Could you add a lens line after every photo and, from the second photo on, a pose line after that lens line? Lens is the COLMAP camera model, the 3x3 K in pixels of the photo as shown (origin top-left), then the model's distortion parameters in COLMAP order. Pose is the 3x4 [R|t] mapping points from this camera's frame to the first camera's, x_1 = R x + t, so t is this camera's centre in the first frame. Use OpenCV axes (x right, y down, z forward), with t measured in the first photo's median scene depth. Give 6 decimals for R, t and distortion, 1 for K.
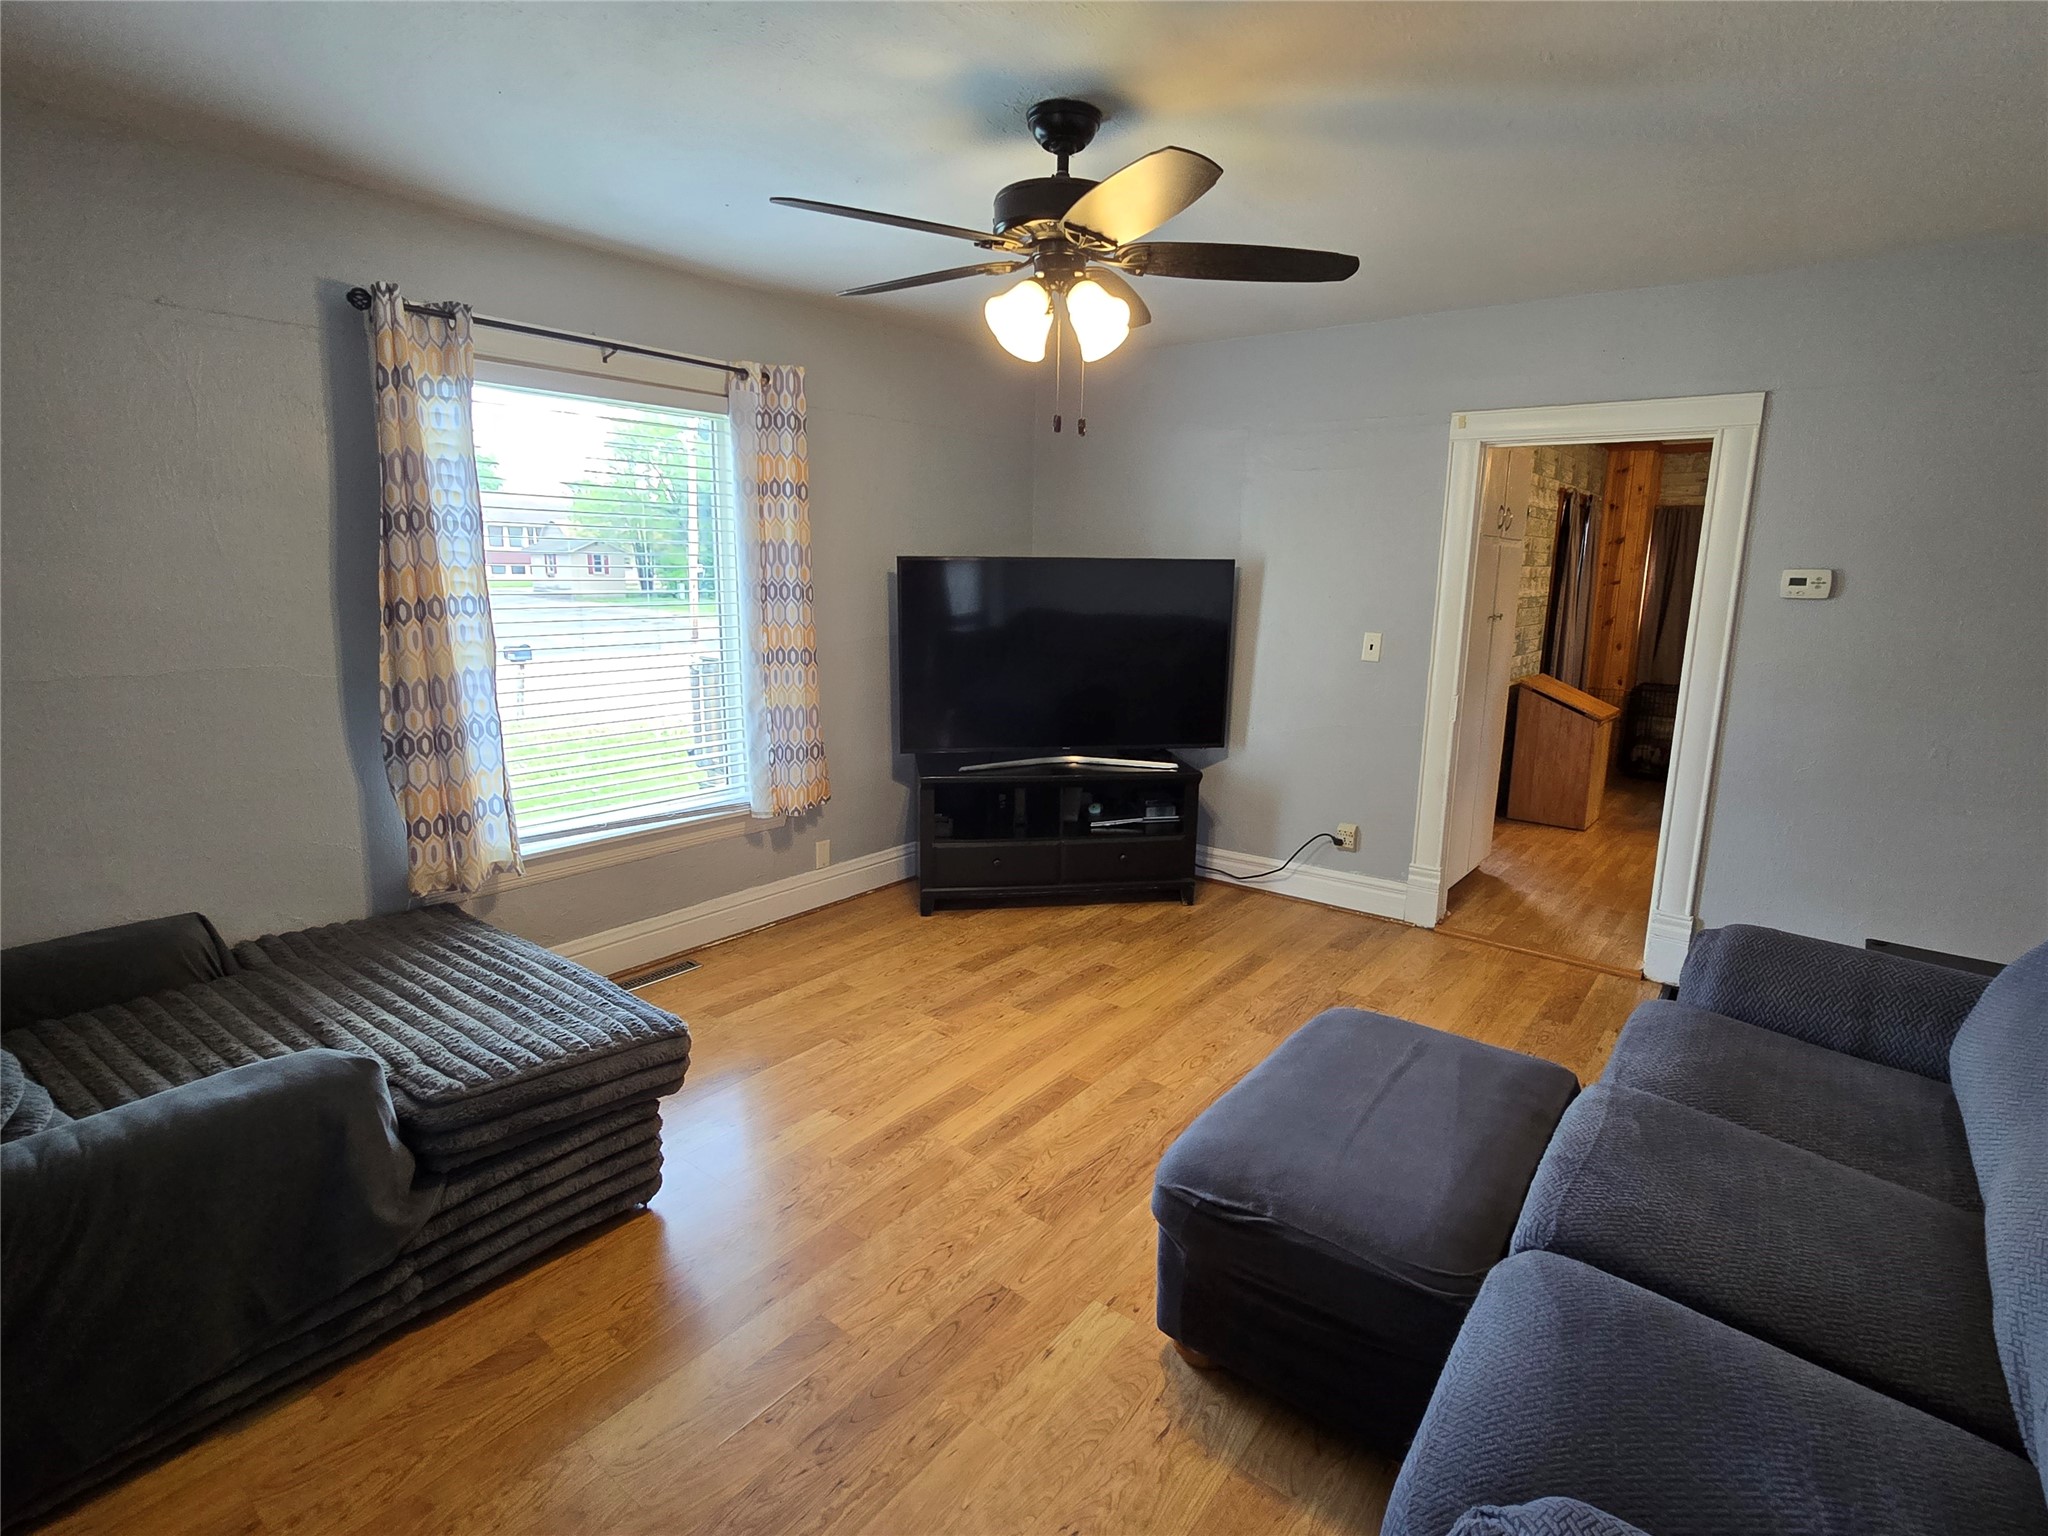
lens RADIAL K [[1007.9, 0, 1044.5], [0, 1007.9, 764.5], [0, 0, 1]] dist [-0.006782, 0.000904]
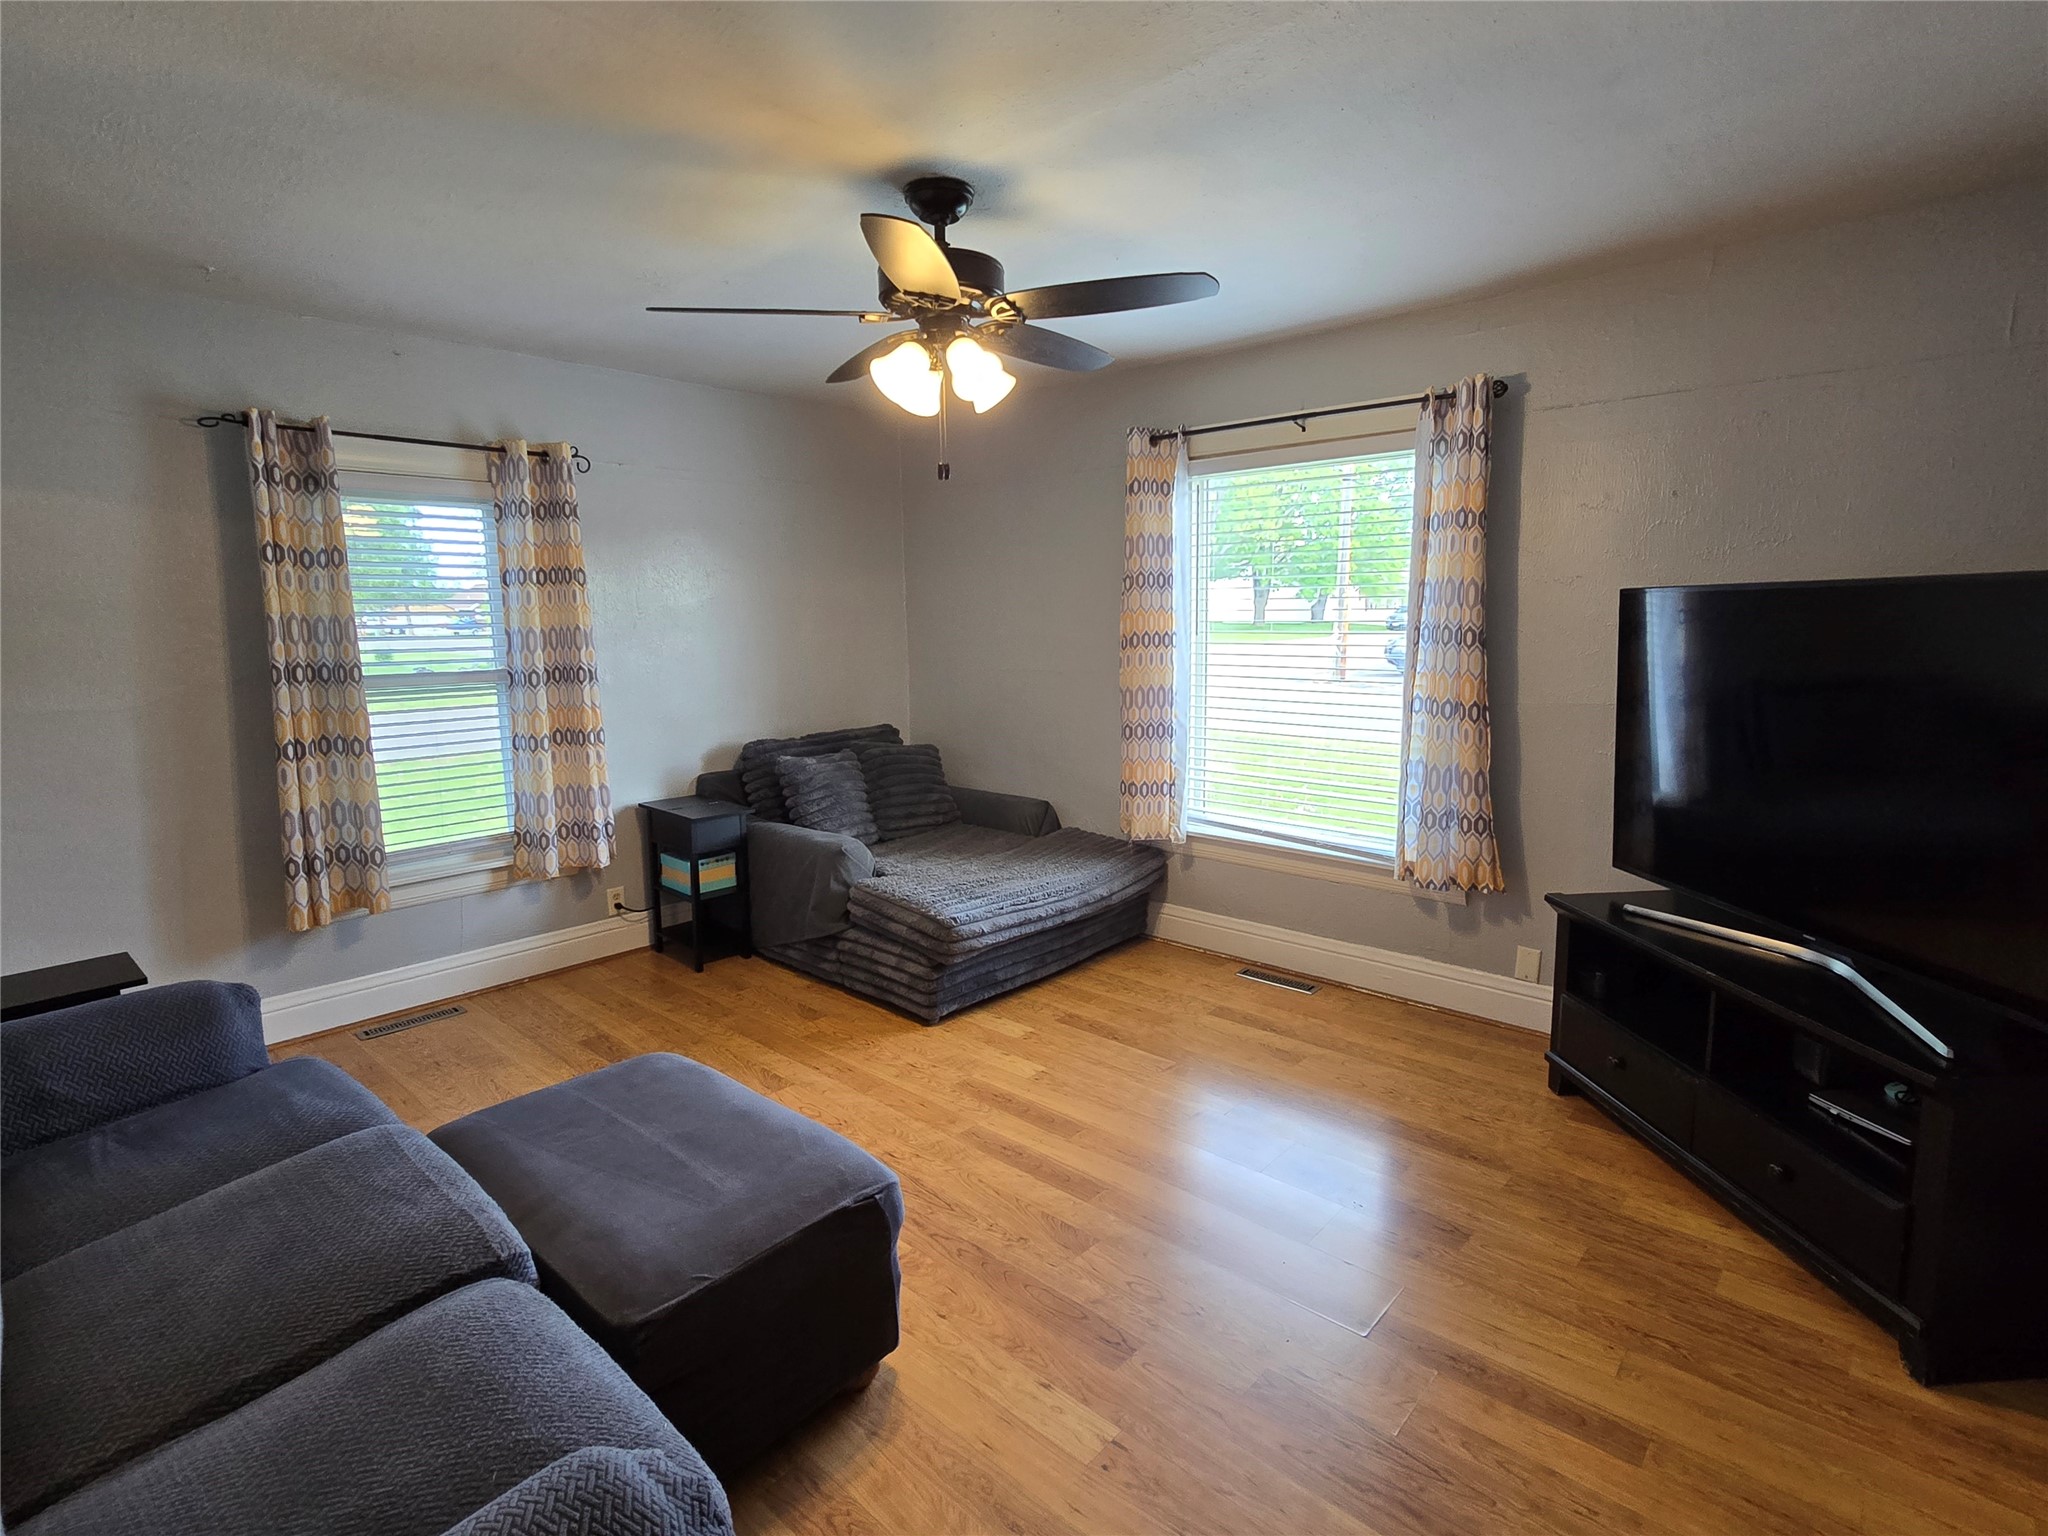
lens RADIAL K [[1007.9, 0, 1039.4], [0, 1007.9, 757.2], [0, 0, 1]] dist [-0.006782, 0.000904]
pose [[-0.073089, 0.129517, -0.988880, 0.670943], [-0.184547, 0.972652, 0.141032, -0.129982], [0.980102, 0.192803, -0.047188, 0.734680]]
